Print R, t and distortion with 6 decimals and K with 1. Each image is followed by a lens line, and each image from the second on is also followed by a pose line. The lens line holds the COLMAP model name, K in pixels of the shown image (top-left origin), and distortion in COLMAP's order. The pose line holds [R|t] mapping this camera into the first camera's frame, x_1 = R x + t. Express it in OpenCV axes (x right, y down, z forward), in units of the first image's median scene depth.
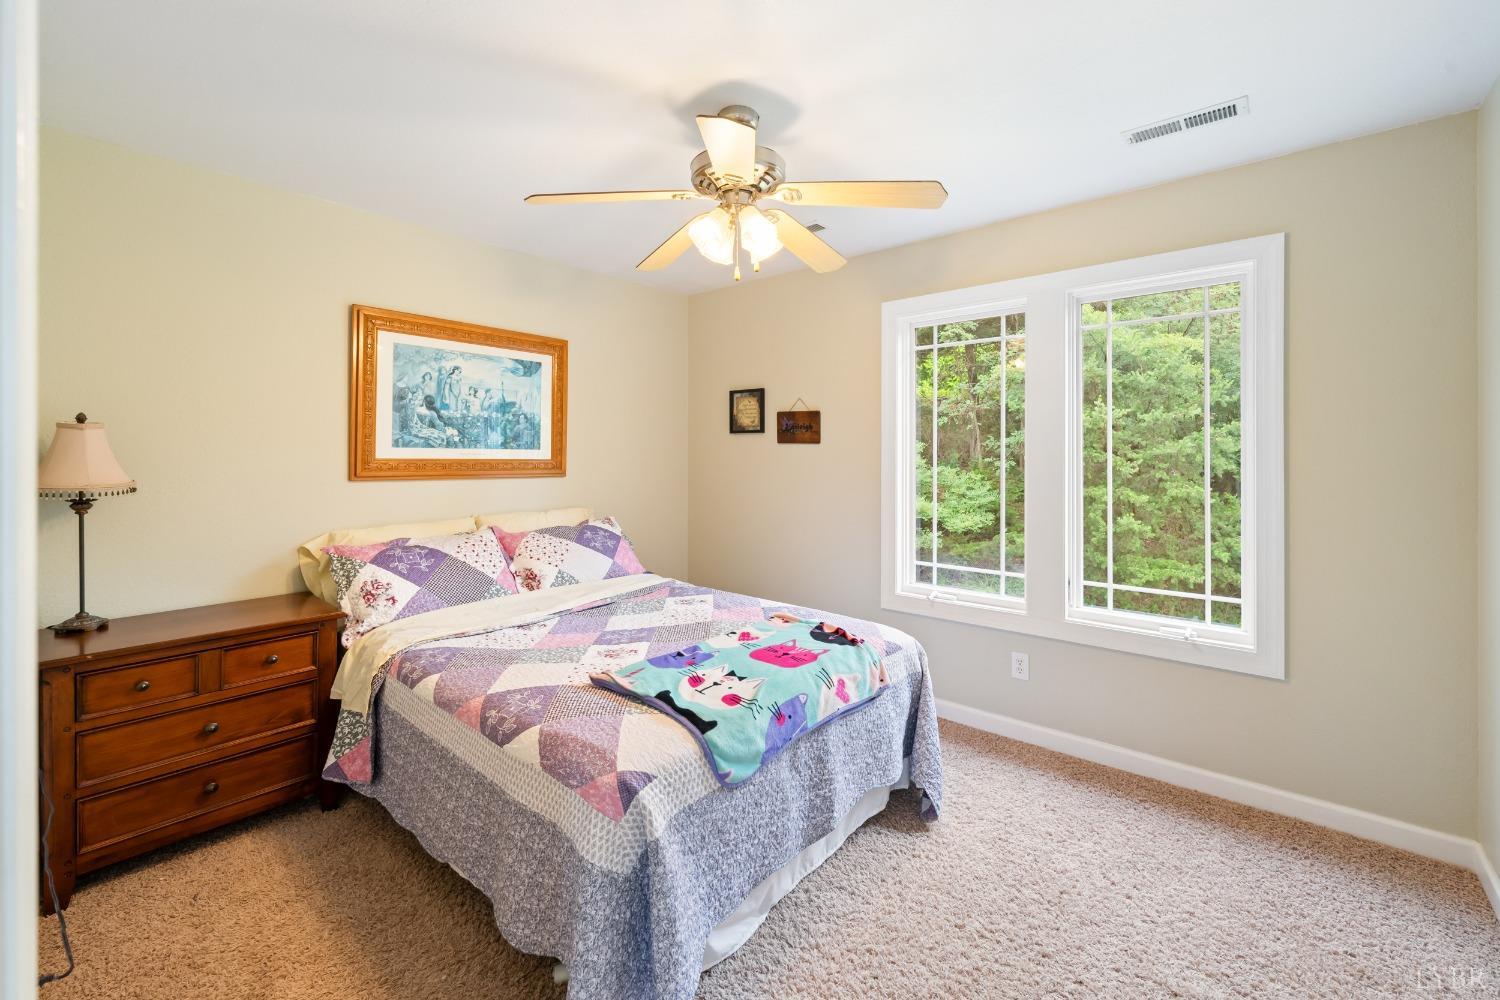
lens RADIAL K [[614.4, 0, 771.6], [0, 614.4, 450.6], [0, 0, 1]] dist [-0.000235, -0.000008]
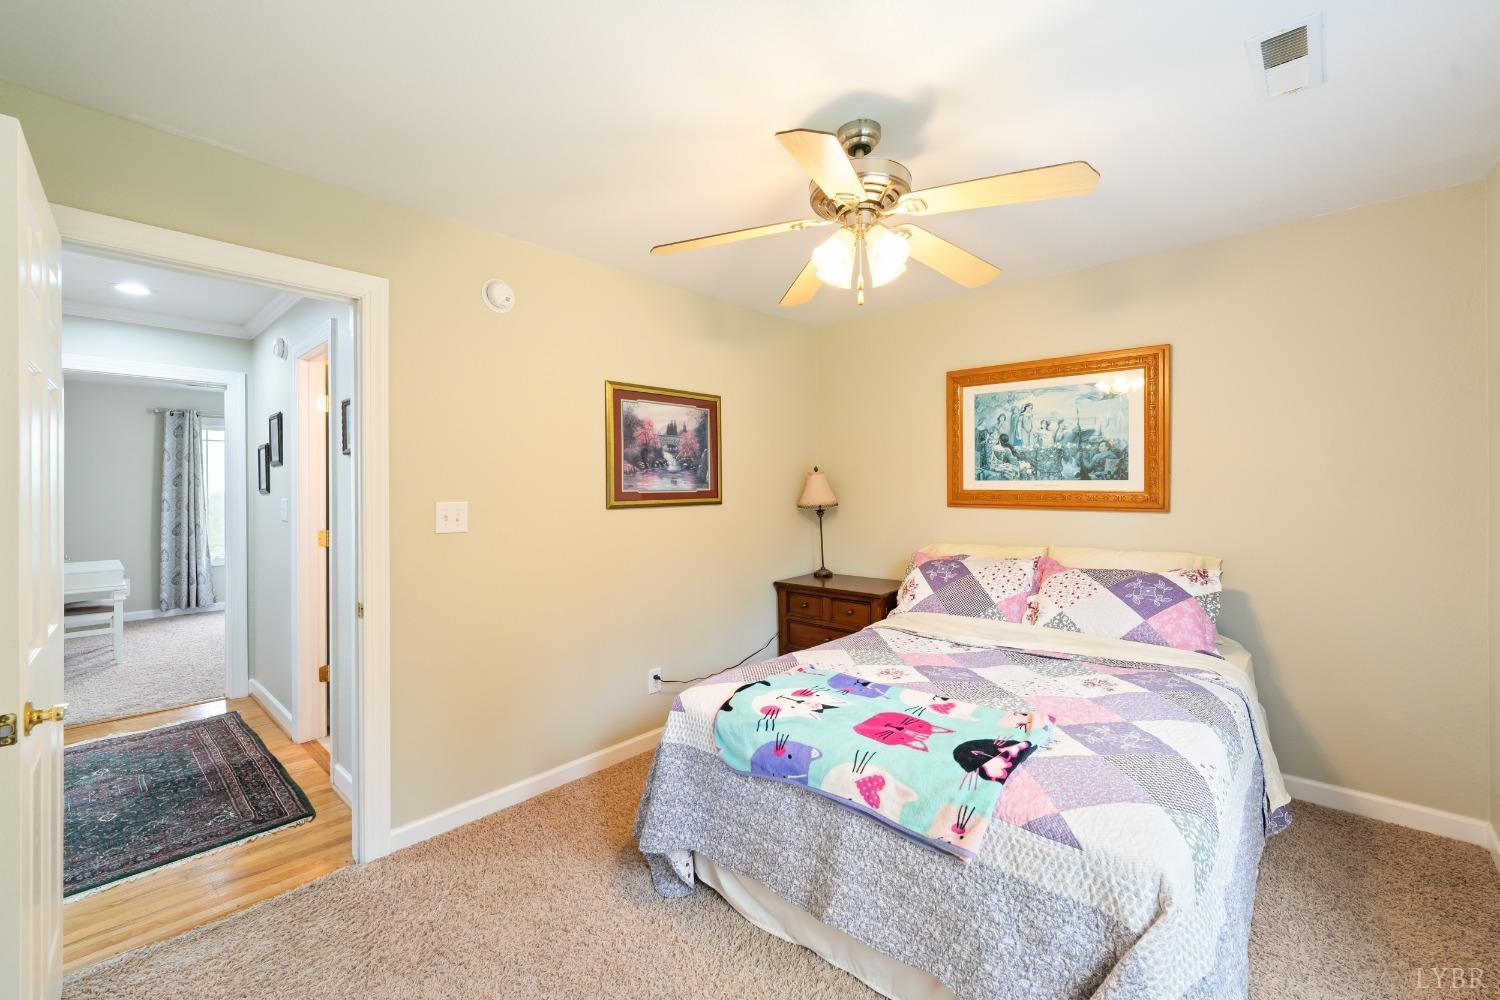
lens RADIAL K [[614.4, 0, 747.6], [0, 614.4, 487.3], [0, 0, 1]] dist [-0.000235, -0.000008]
pose [[-0.033265, 0.002206, -0.999444, 0.590399], [0.011281, 0.999935, 0.001832, 0.000969], [0.999383, -0.011214, -0.033287, 0.566739]]
